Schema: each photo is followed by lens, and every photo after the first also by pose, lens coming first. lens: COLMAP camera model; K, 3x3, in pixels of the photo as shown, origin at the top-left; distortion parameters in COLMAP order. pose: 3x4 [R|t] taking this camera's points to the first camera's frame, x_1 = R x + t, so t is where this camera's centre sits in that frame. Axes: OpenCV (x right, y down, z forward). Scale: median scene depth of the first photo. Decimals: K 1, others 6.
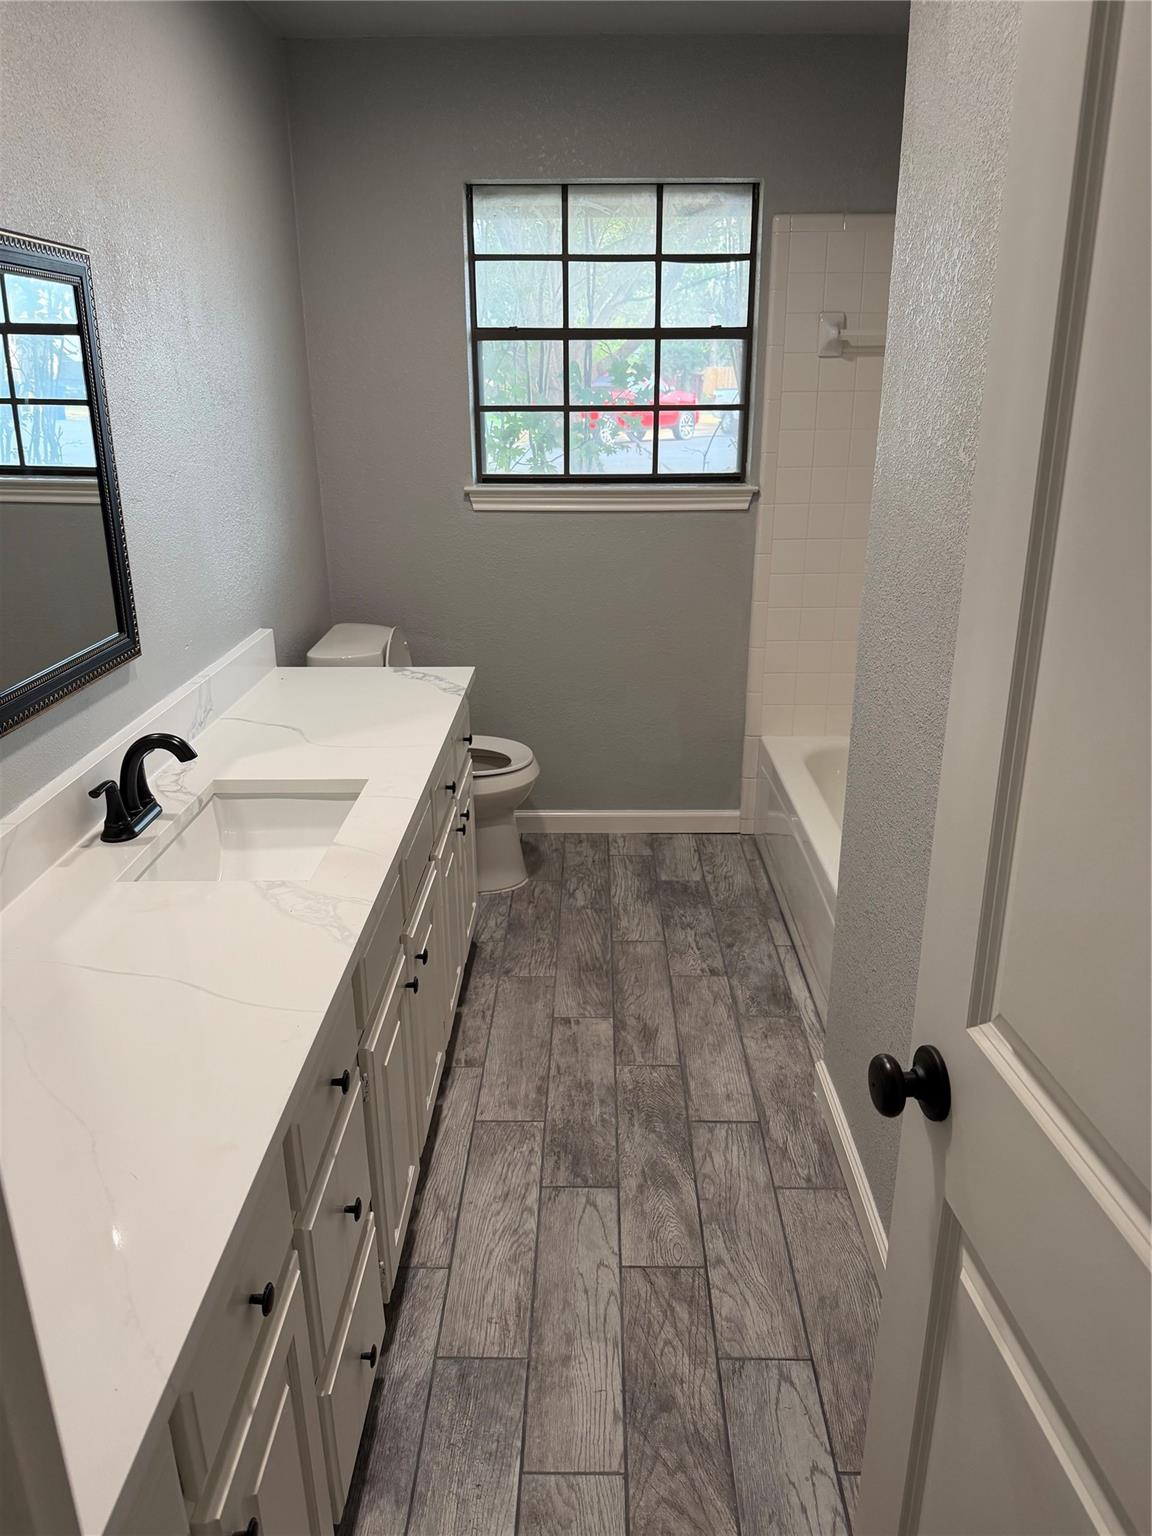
lens RADIAL K [[1084.5, 0, 576.0], [0, 1084.5, 768.0], [0, 0, 1]] dist [0.004193, -0.000326]
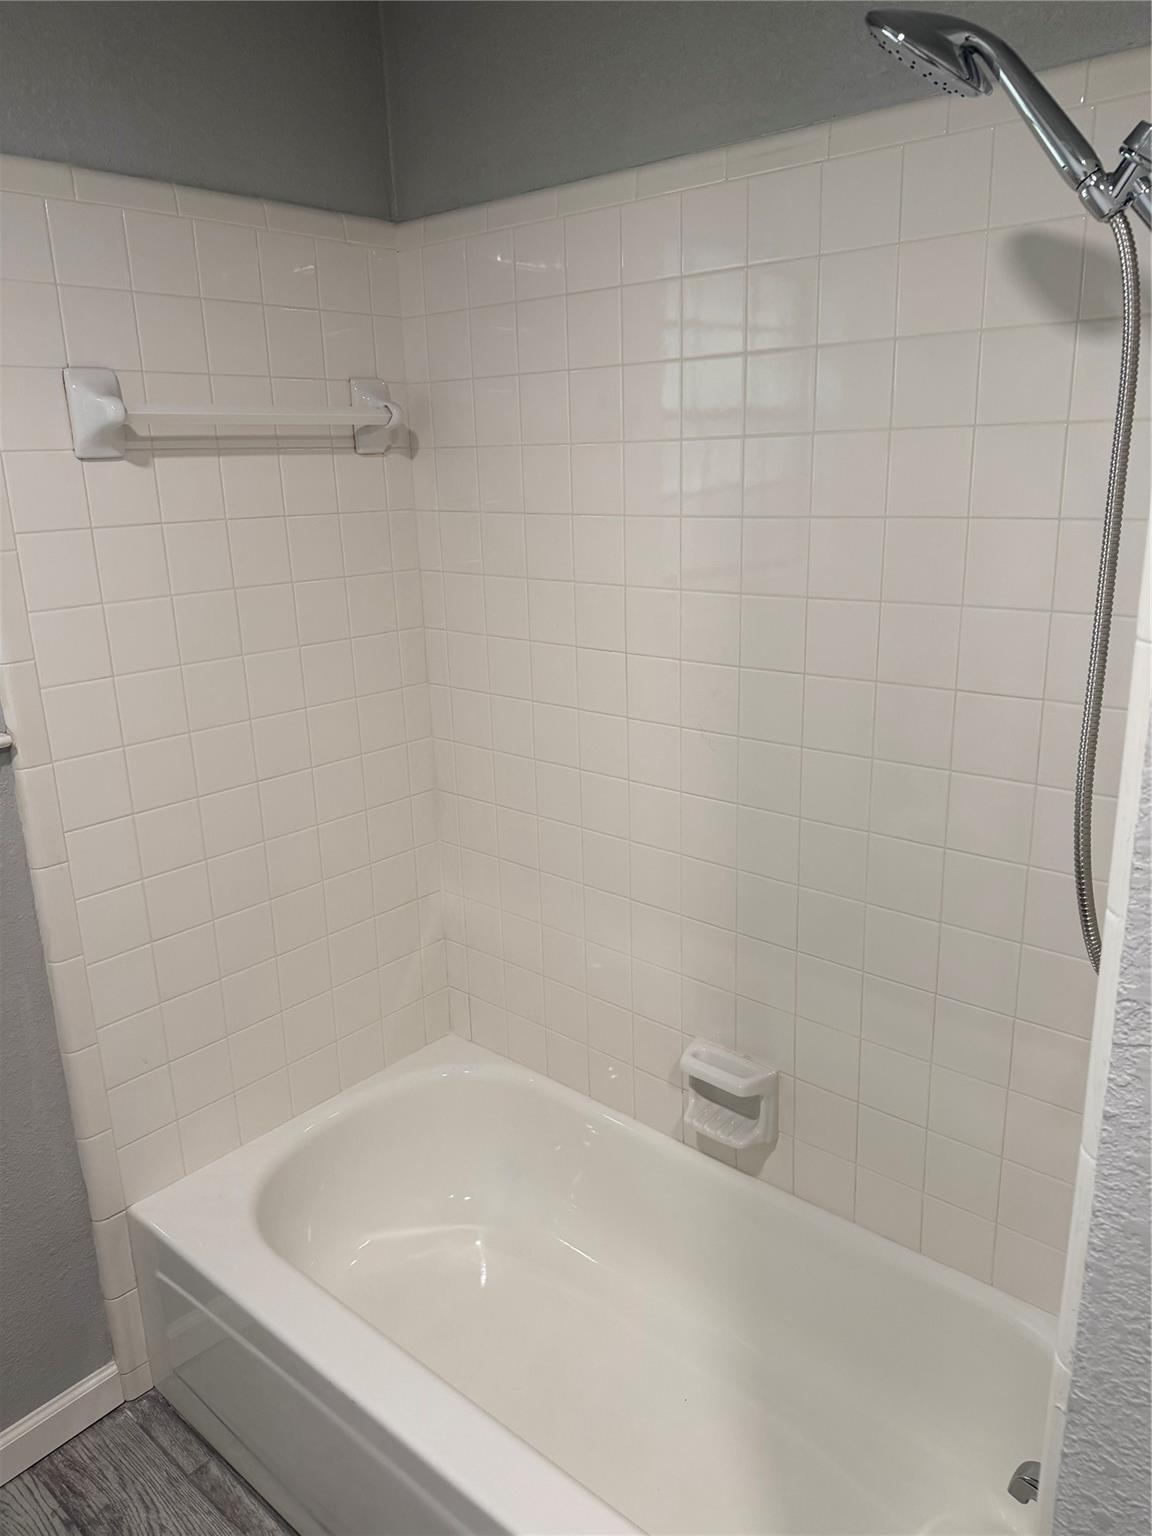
lens RADIAL K [[1084.5, 0, 576.0], [0, 1084.5, 768.0], [0, 0, 1]] dist [0.004193, -0.000326]
pose [[0.644818, -0.216997, 0.732886, -0.016303], [0.275098, 0.960483, 0.042345, -0.185997], [-0.713114, 0.174310, 0.679032, 0.485927]]
